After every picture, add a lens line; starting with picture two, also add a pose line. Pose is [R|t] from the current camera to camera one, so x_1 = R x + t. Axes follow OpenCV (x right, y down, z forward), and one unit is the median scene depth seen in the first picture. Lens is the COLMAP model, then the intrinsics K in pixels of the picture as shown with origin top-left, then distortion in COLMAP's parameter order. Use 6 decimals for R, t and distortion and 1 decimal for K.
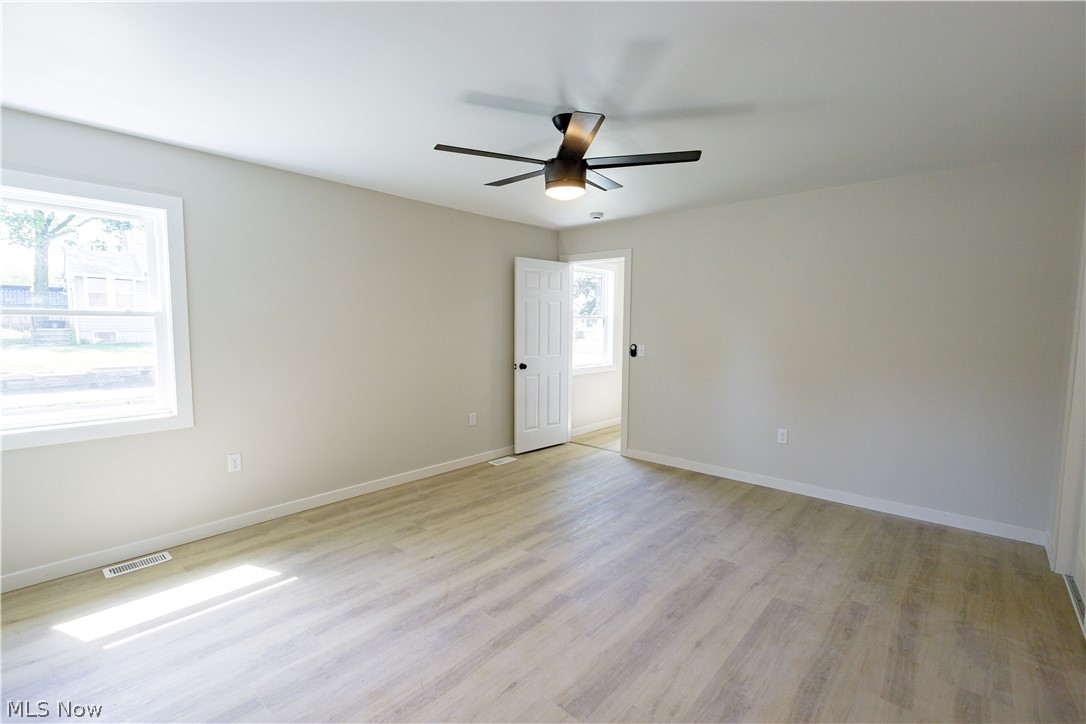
lens RADIAL K [[488.8, 0, 544.8], [0, 488.8, 361.6], [0, 0, 1]] dist [0.001748, 0.000157]
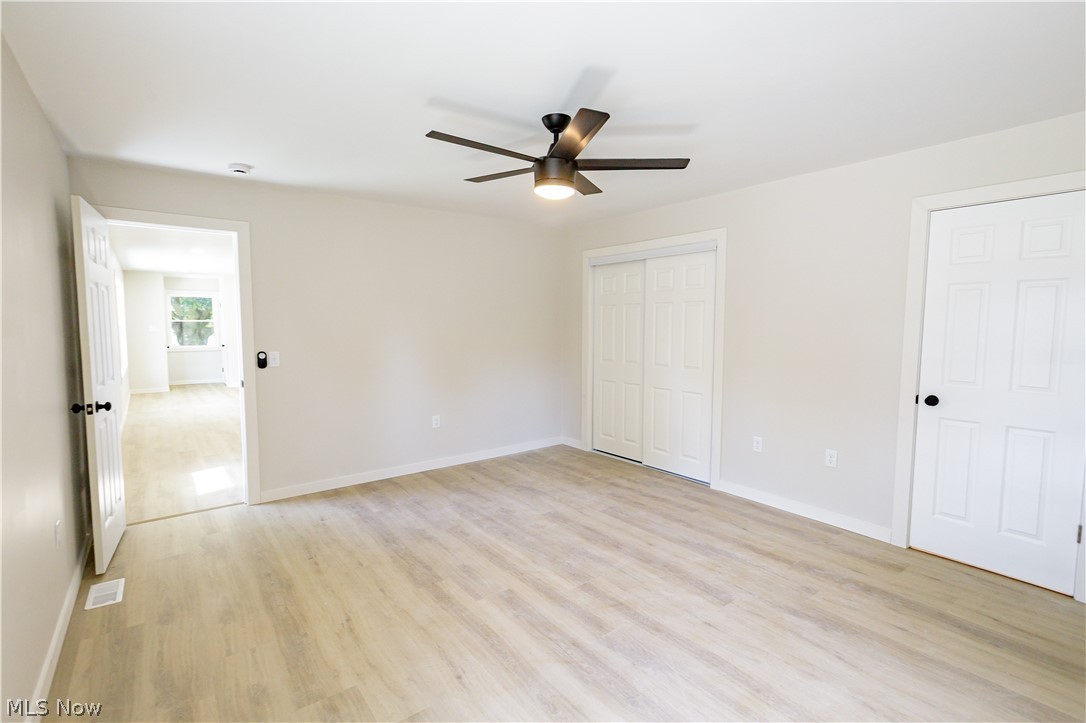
lens RADIAL K [[499.2, 0, 543.0], [0, 499.2, 361.5], [0, 0, 1]] dist [0.005057, -0.000042]
pose [[0.188537, -0.083263, 0.978530, -0.836952], [0.081254, 0.994306, 0.068950, -0.067345], [-0.978699, 0.066510, 0.194229, 0.718614]]
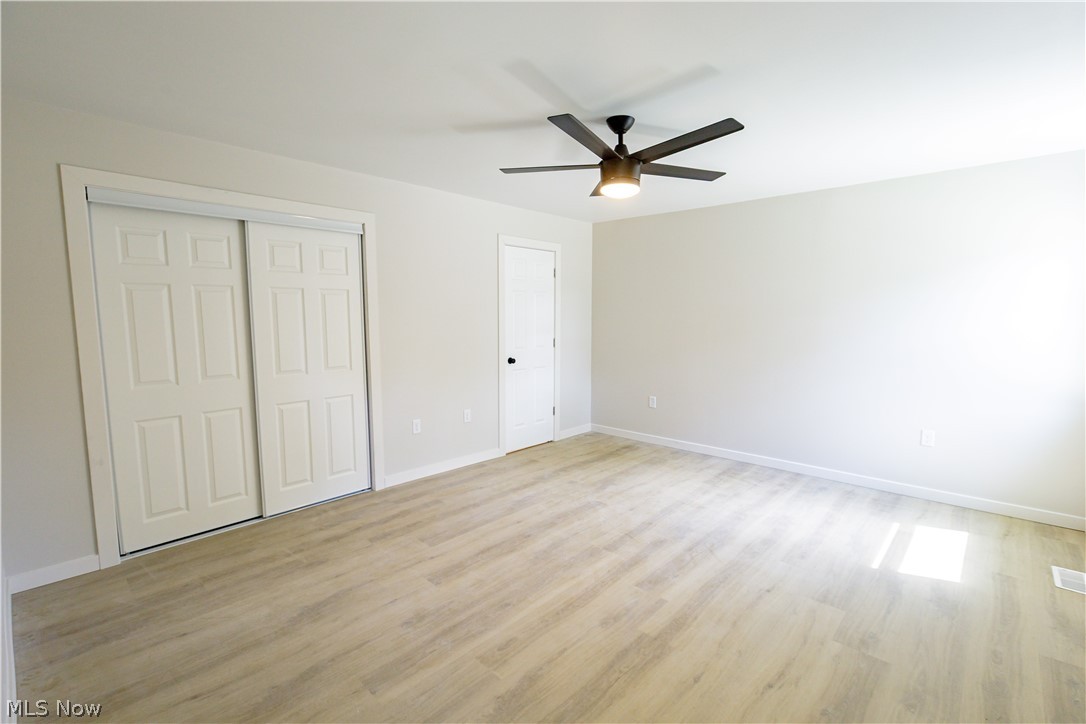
lens RADIAL K [[493.7, 0, 545.9], [0, 493.7, 361.6], [0, 0, 1]] dist [0.000073, 0.000096]
pose [[-0.999690, -0.010511, 0.022567, 0.145820], [-0.006235, 0.983315, 0.181805, -0.152537], [-0.024101, 0.181608, -0.983076, 1.778272]]
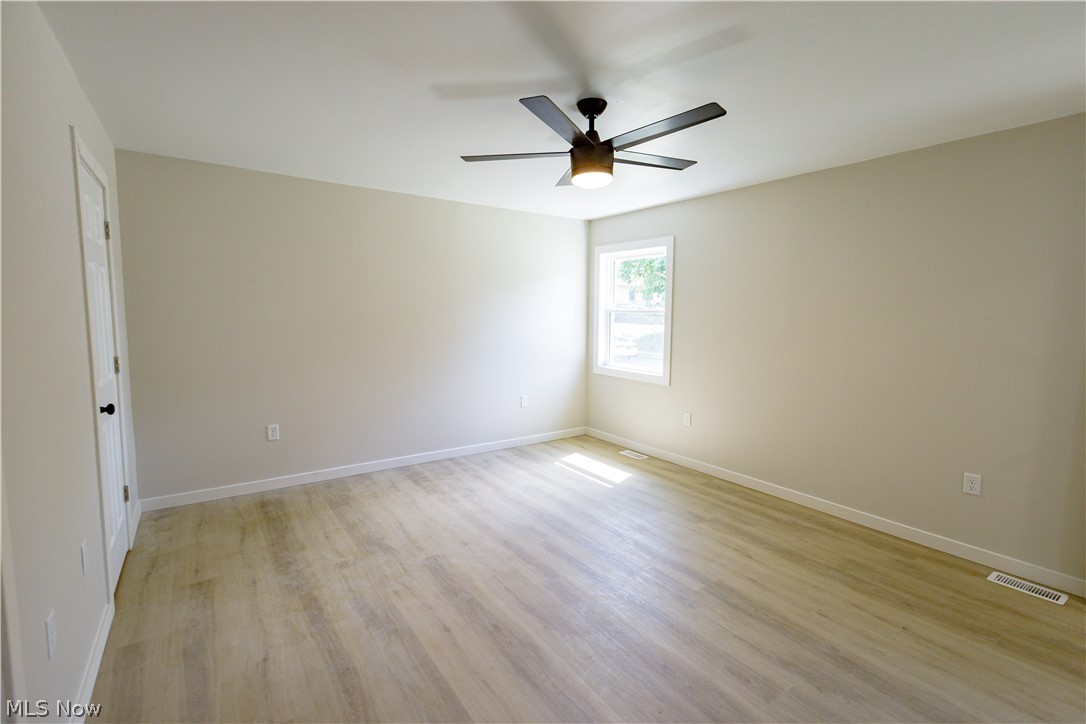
lens RADIAL K [[488.8, 0, 544.8], [0, 488.8, 361.6], [0, 0, 1]] dist [0.001748, 0.000157]
pose [[-0.230189, 0.085333, -0.969397, 0.879509], [-0.091726, 0.989811, 0.108911, -0.078400], [0.968813, 0.113989, -0.220016, 0.986789]]
